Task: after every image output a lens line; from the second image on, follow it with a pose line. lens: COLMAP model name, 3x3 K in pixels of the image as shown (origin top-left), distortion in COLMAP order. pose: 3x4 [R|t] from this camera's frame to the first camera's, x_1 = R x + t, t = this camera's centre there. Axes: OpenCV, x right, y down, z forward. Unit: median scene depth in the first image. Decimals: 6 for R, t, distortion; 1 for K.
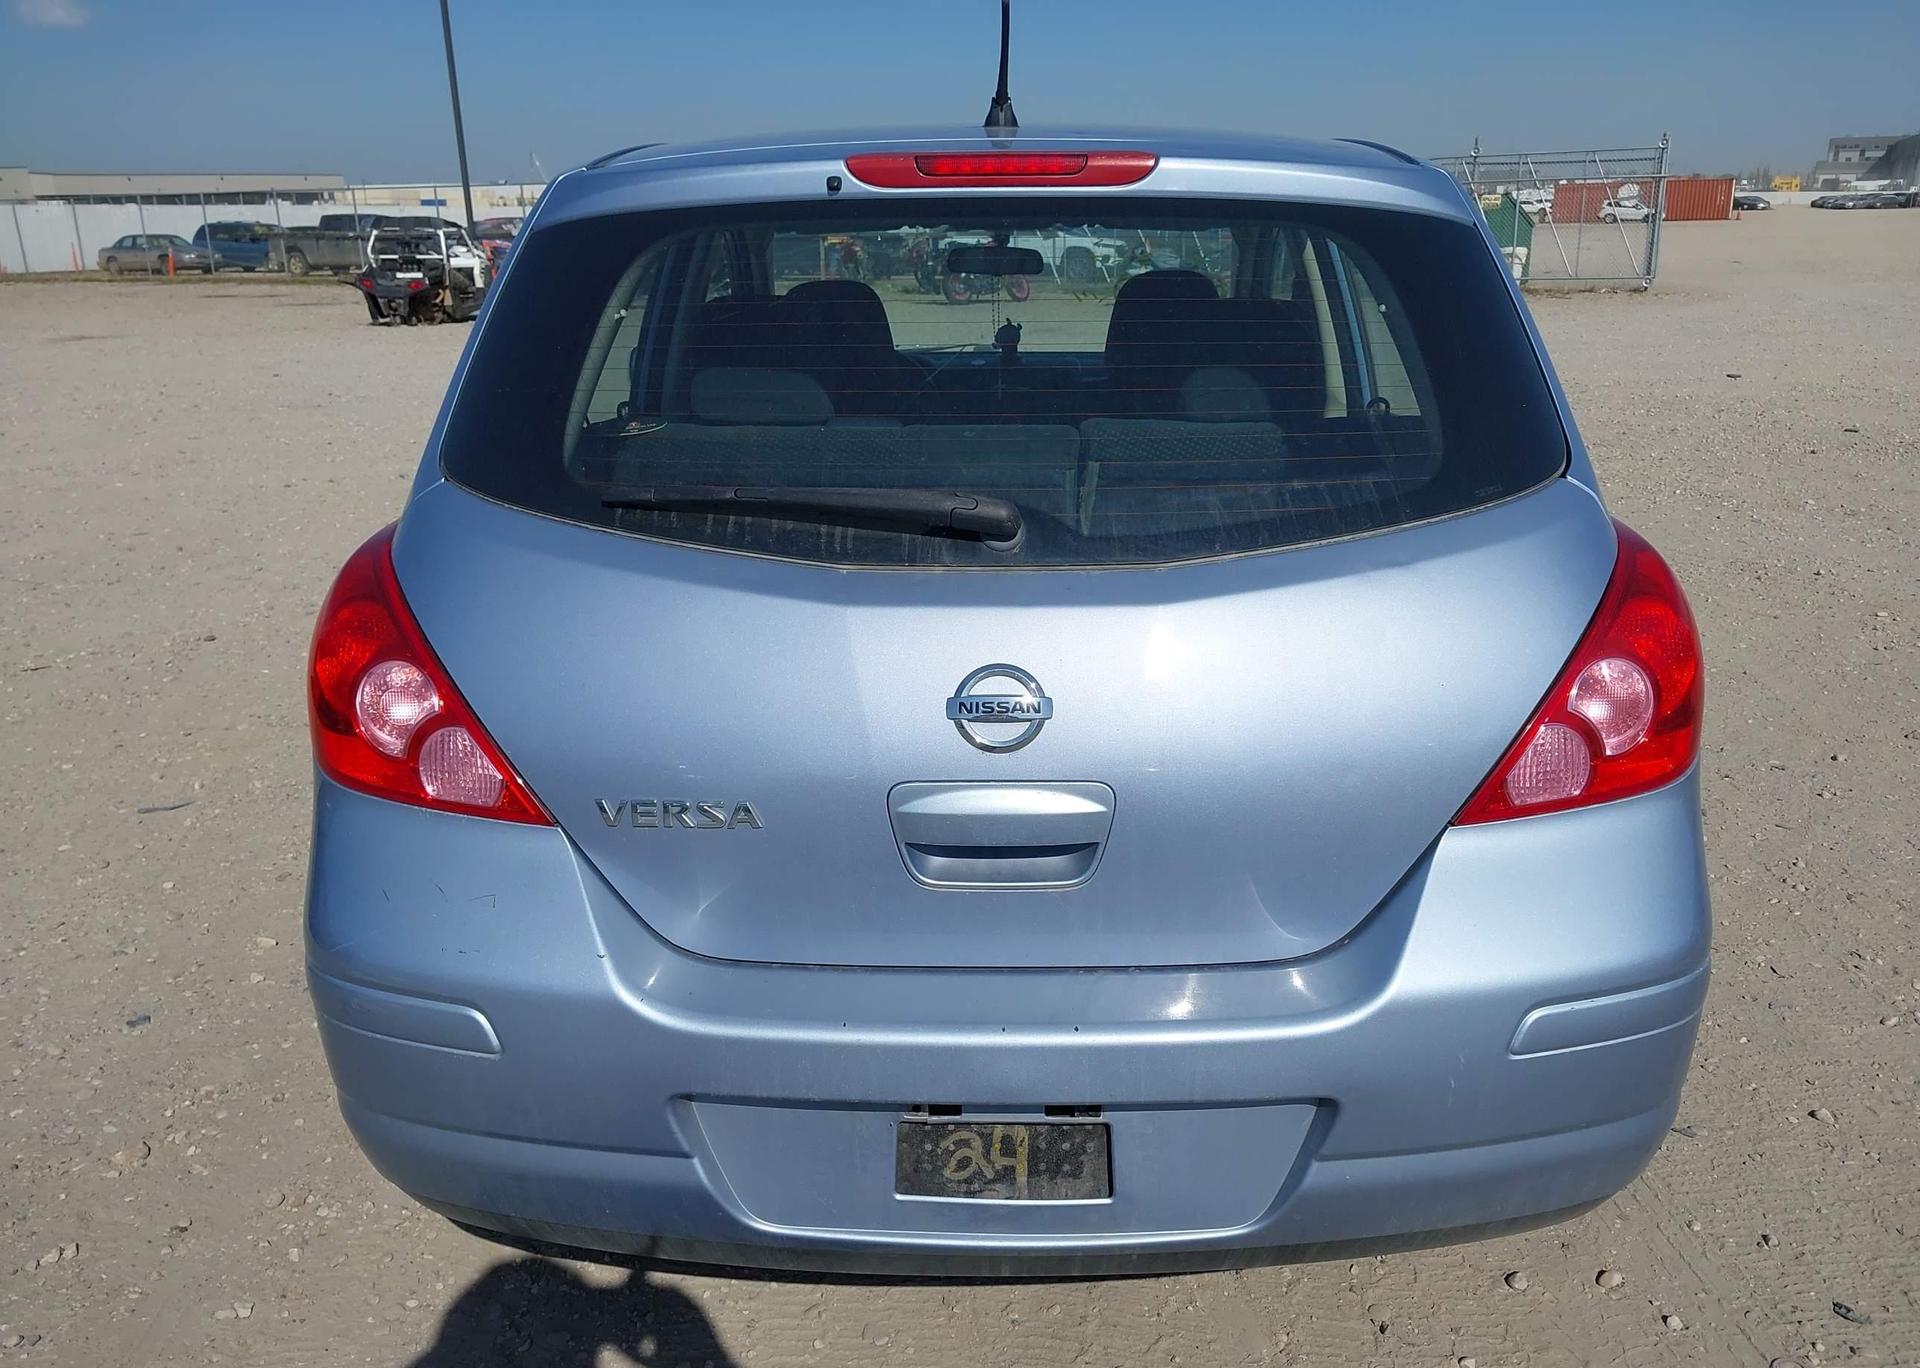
lens RADIAL K [[1556.9, 0, 962.0], [0, 1556.9, 691.0], [0, 0, 1]] dist [0.035816, -0.057609]
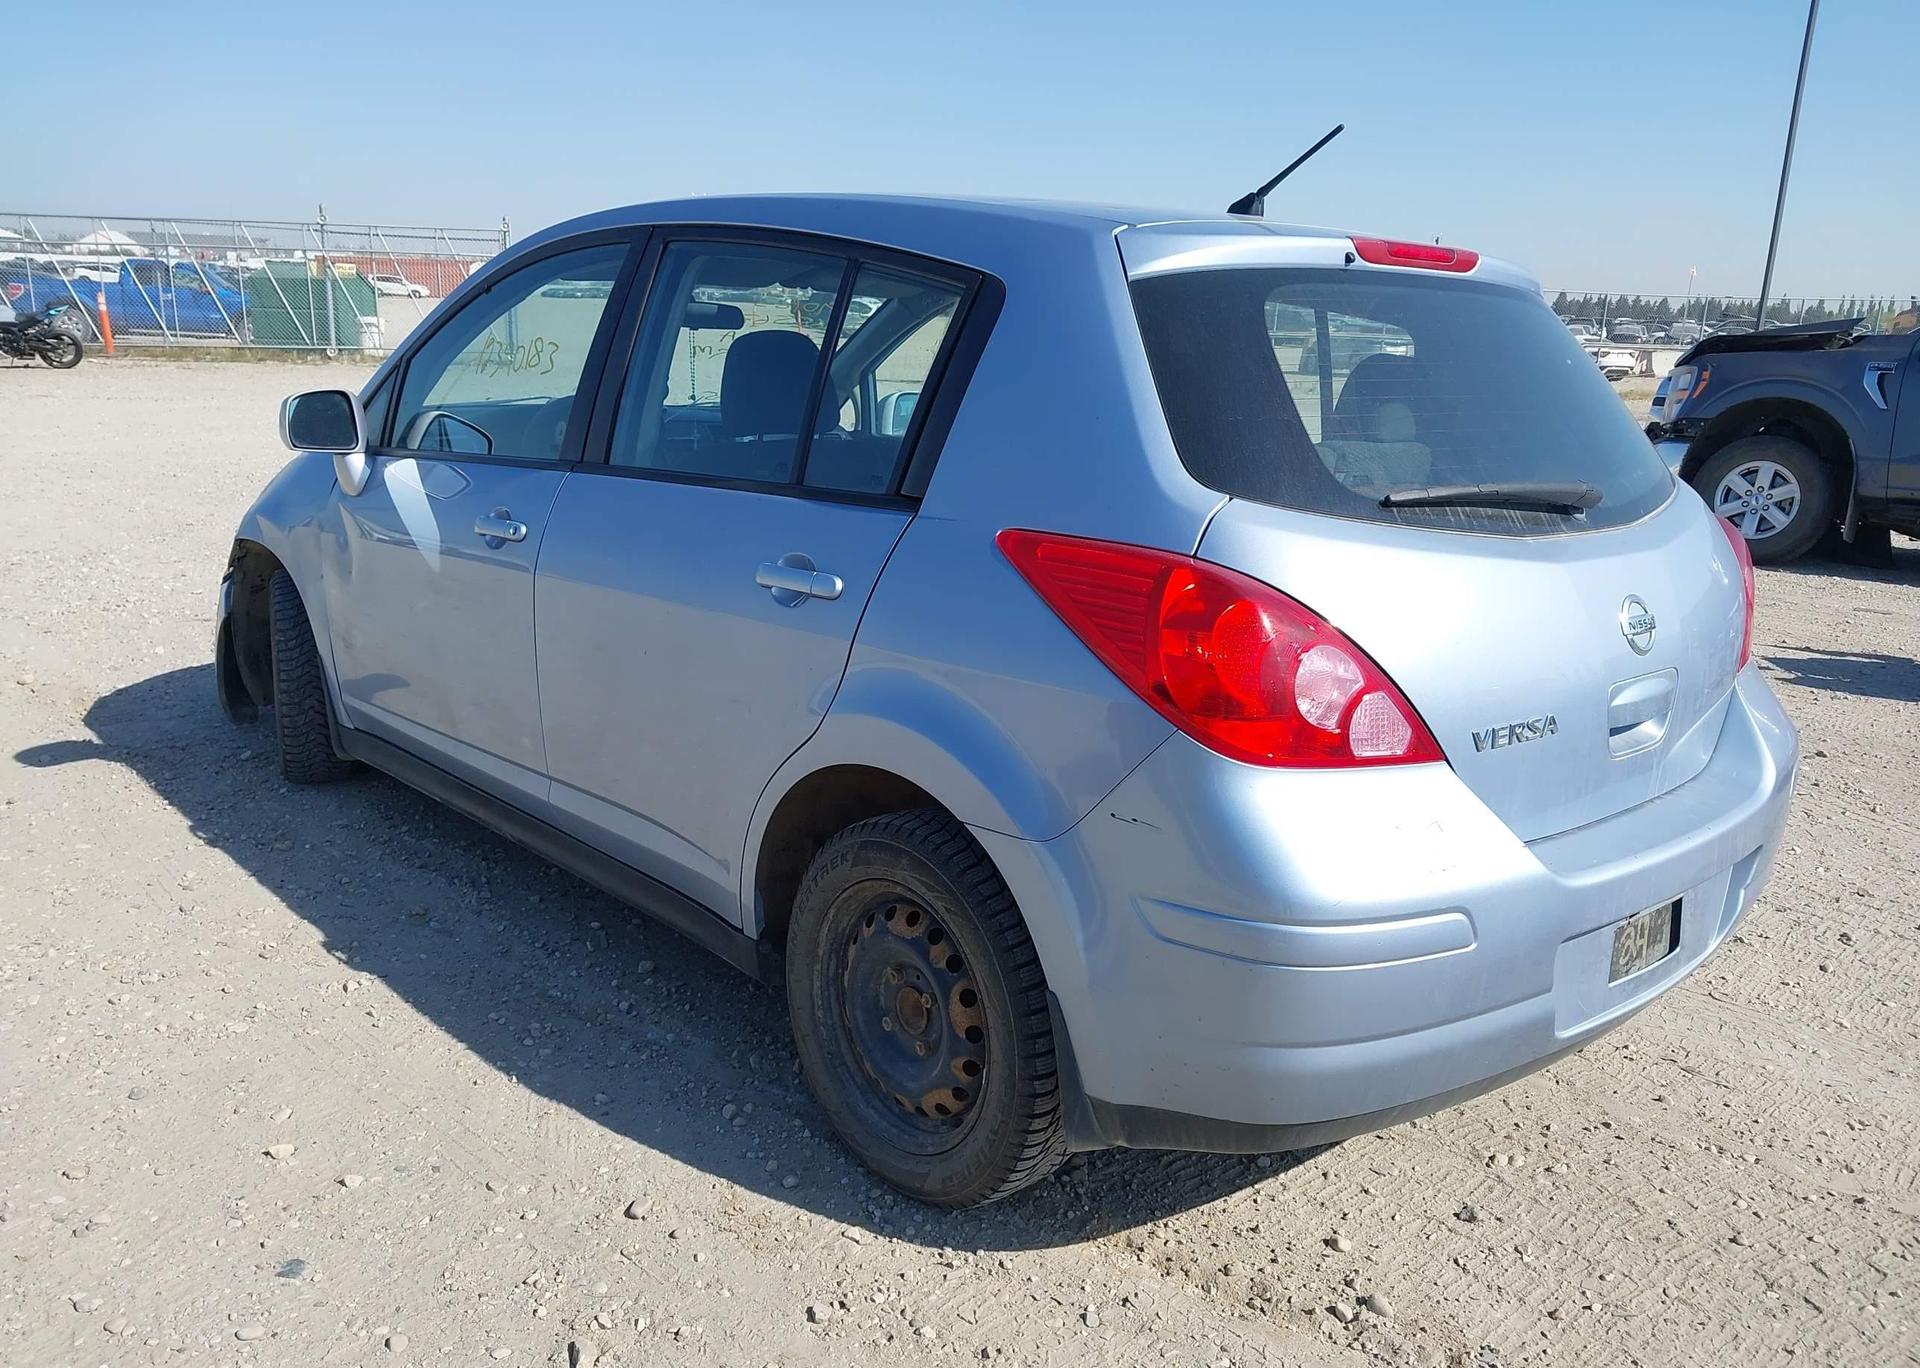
lens RADIAL K [[1556.9, 0, 957.5], [0, 1556.9, 672.4], [0, 0, 1]] dist [0.035816, -0.057609]
pose [[0.737749, -0.119816, 0.664358, -1.358939], [0.155425, 0.987832, 0.005560, -0.049045], [-0.656940, 0.099156, 0.747394, 0.313961]]
